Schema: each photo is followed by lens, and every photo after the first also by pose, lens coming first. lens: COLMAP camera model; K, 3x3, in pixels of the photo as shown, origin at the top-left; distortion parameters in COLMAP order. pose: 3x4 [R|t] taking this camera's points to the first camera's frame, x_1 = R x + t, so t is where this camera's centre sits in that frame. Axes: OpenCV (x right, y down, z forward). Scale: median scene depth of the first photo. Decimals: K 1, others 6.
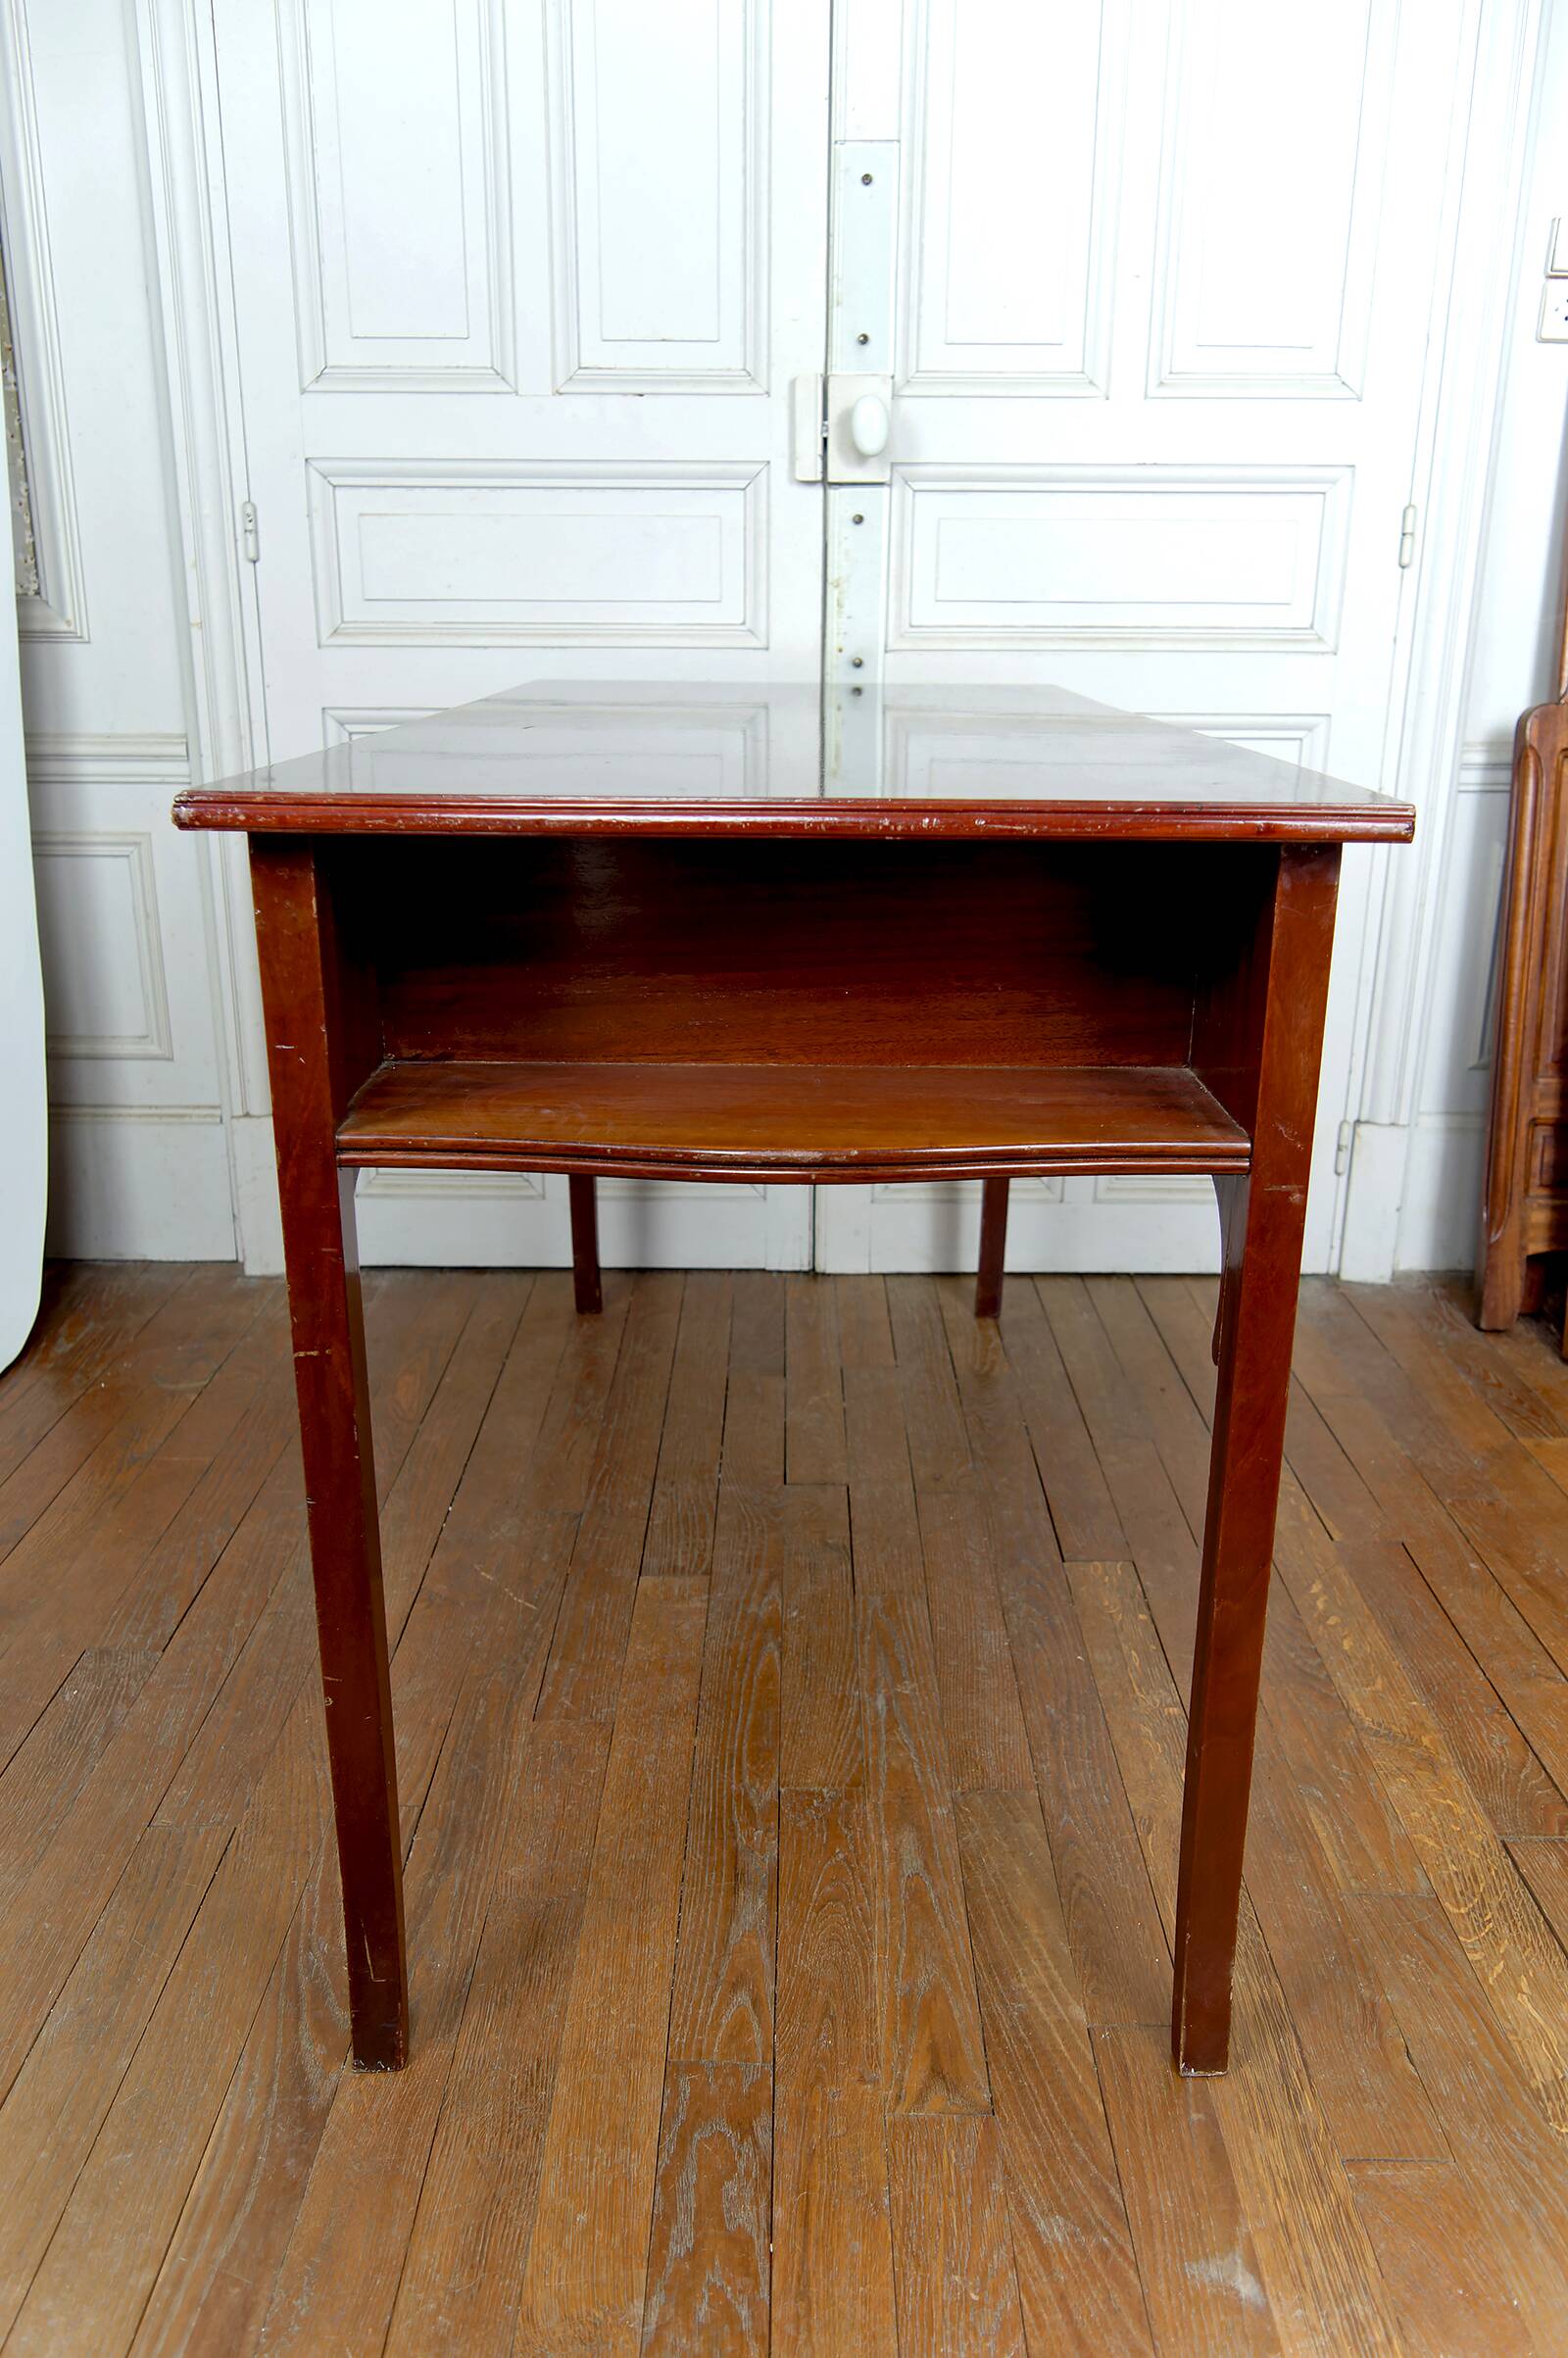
lens RADIAL K [[1819.3, 0, 775.4], [0, 1819.3, 1185.2], [0, 0, 1]] dist [0.000312, 0.002777]
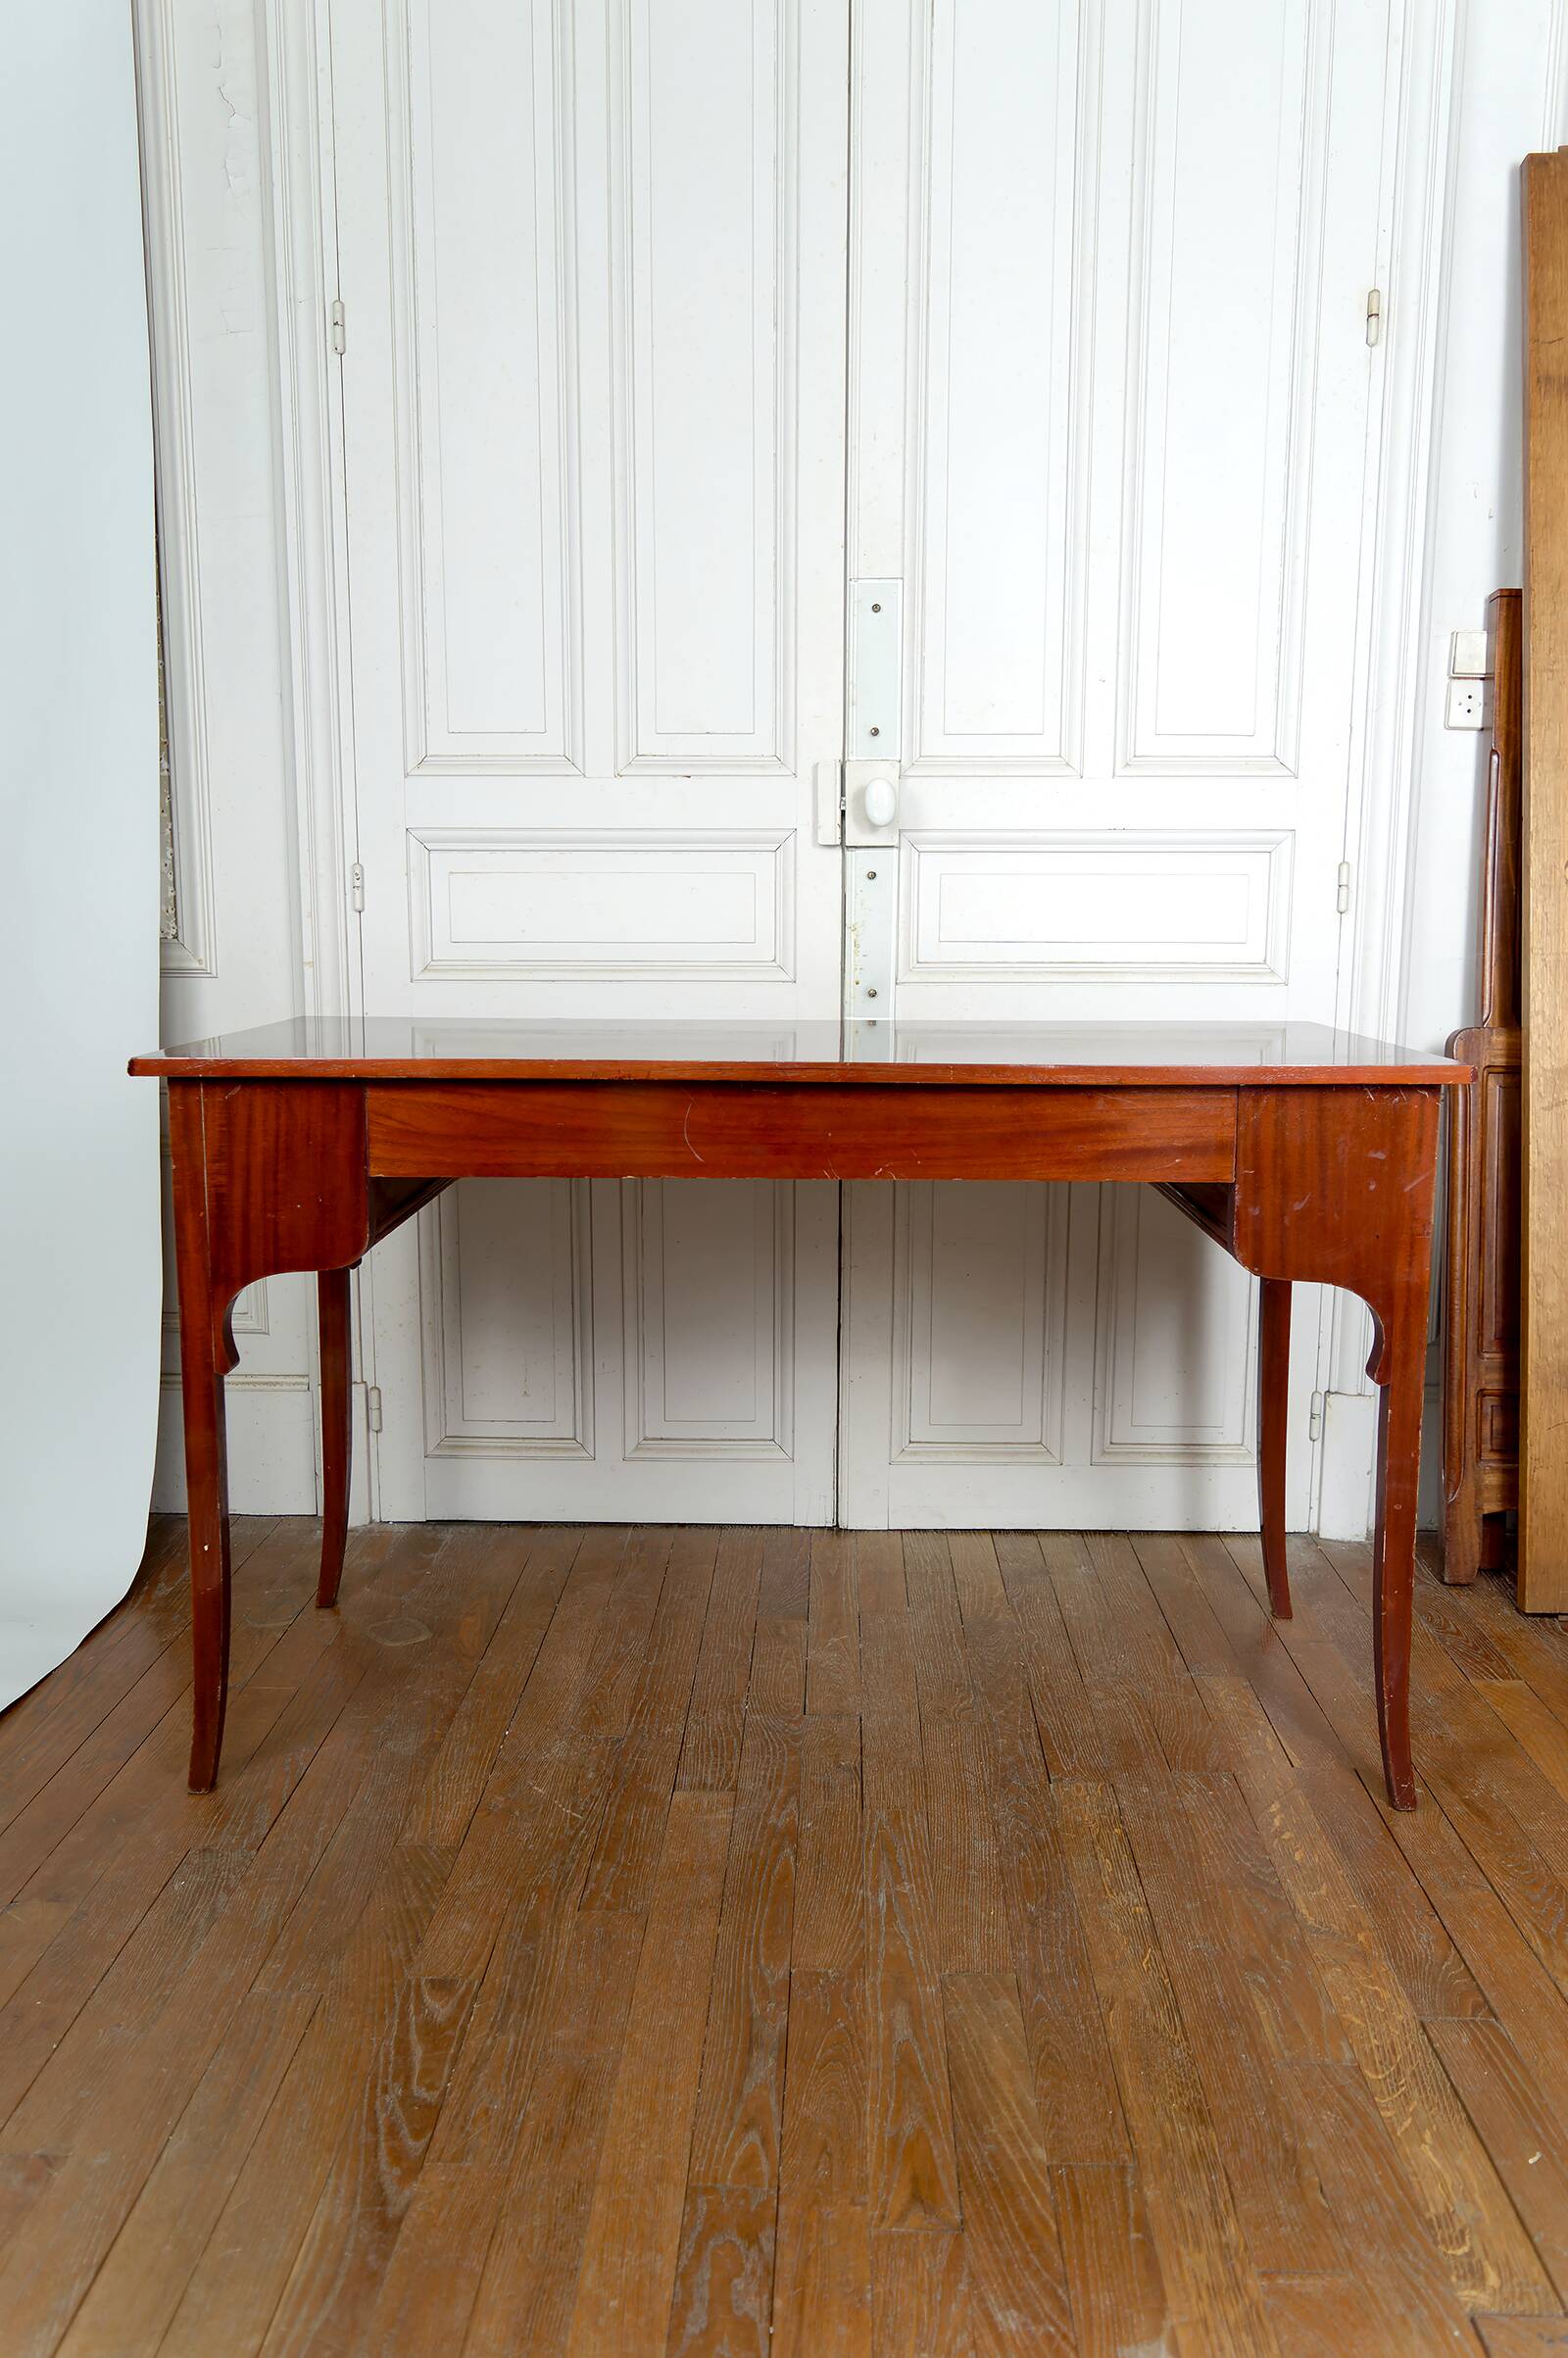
lens RADIAL K [[1821.9, 0, 774.3], [0, 1821.9, 1189.0], [0, 0, 1]] dist [0.001173, 0.000911]
pose [[0.999627, 0.000405, -0.027299, 0.018856], [-0.004425, 0.989075, -0.147347, 0.010682], [0.026941, 0.147413, 0.988708, -0.172922]]
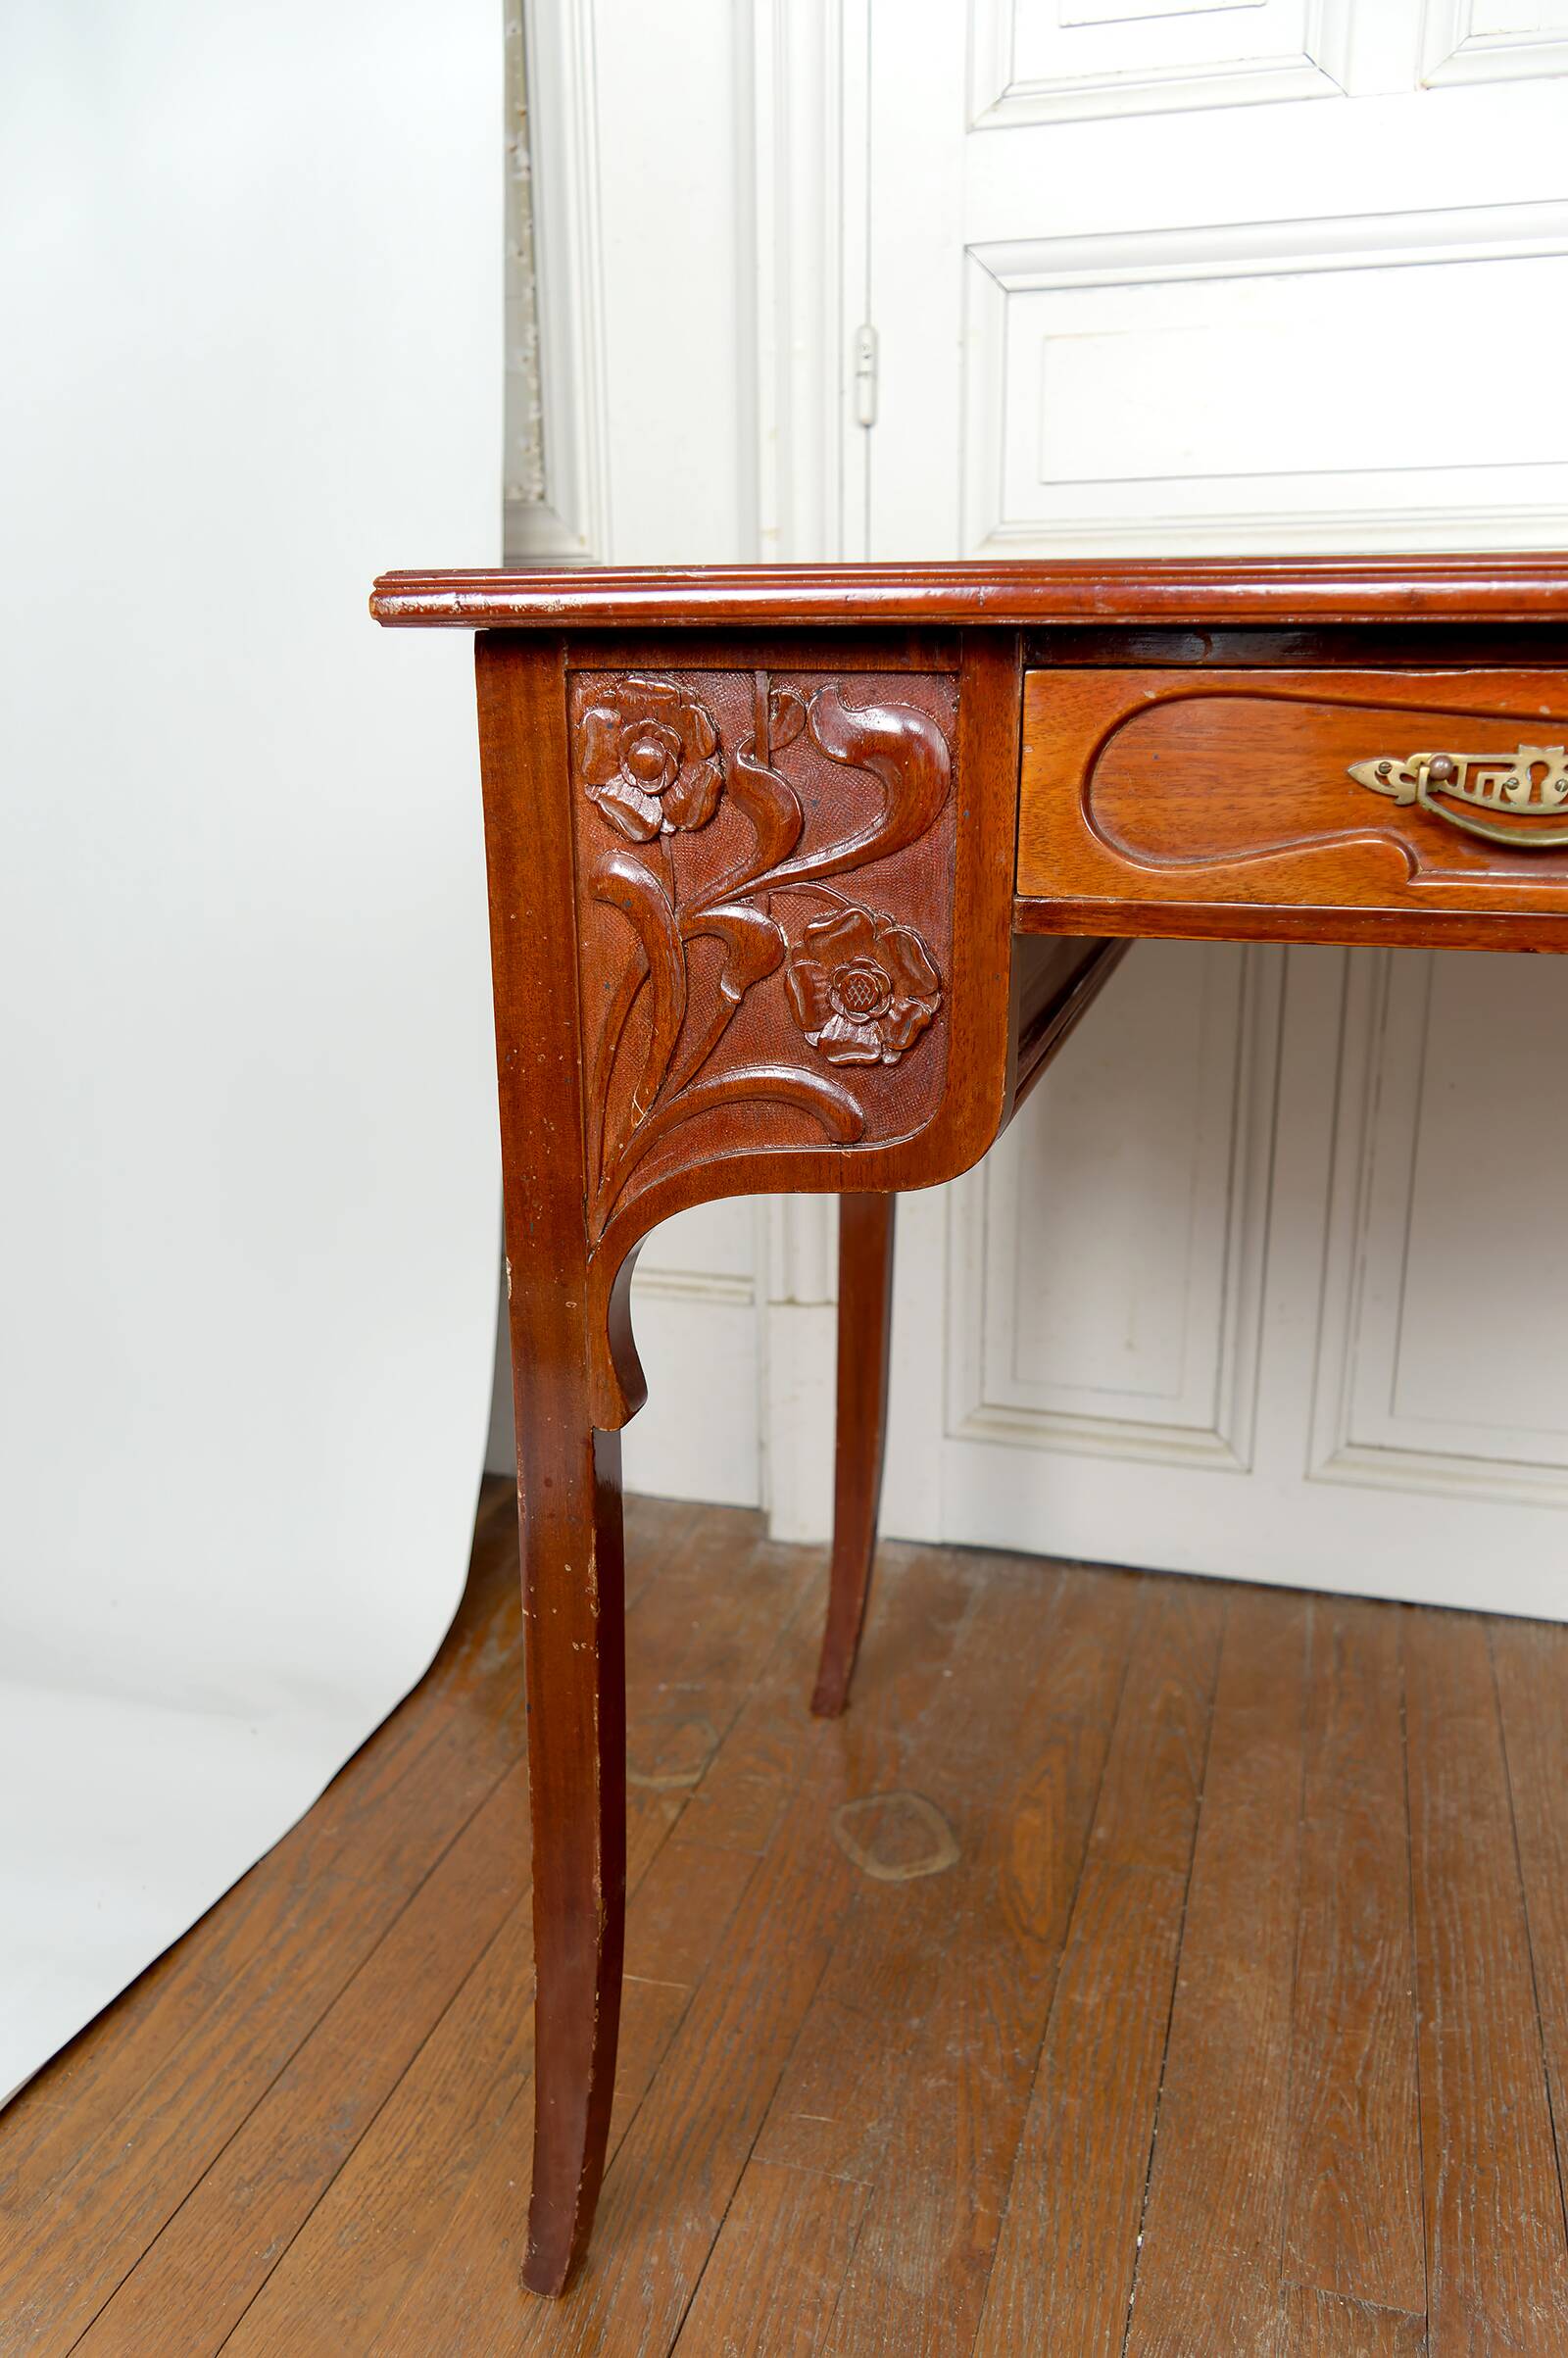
lens RADIAL K [[1832.3, 0, 773.6], [0, 1832.3, 1188.1], [0, 0, 1]] dist [0.001679, 0.002644]
pose [[0.957855, 0.064623, -0.279888, -0.162989], [-0.070586, 0.997442, -0.011269, -0.098879], [0.278444, 0.030550, 0.959966, 0.519924]]
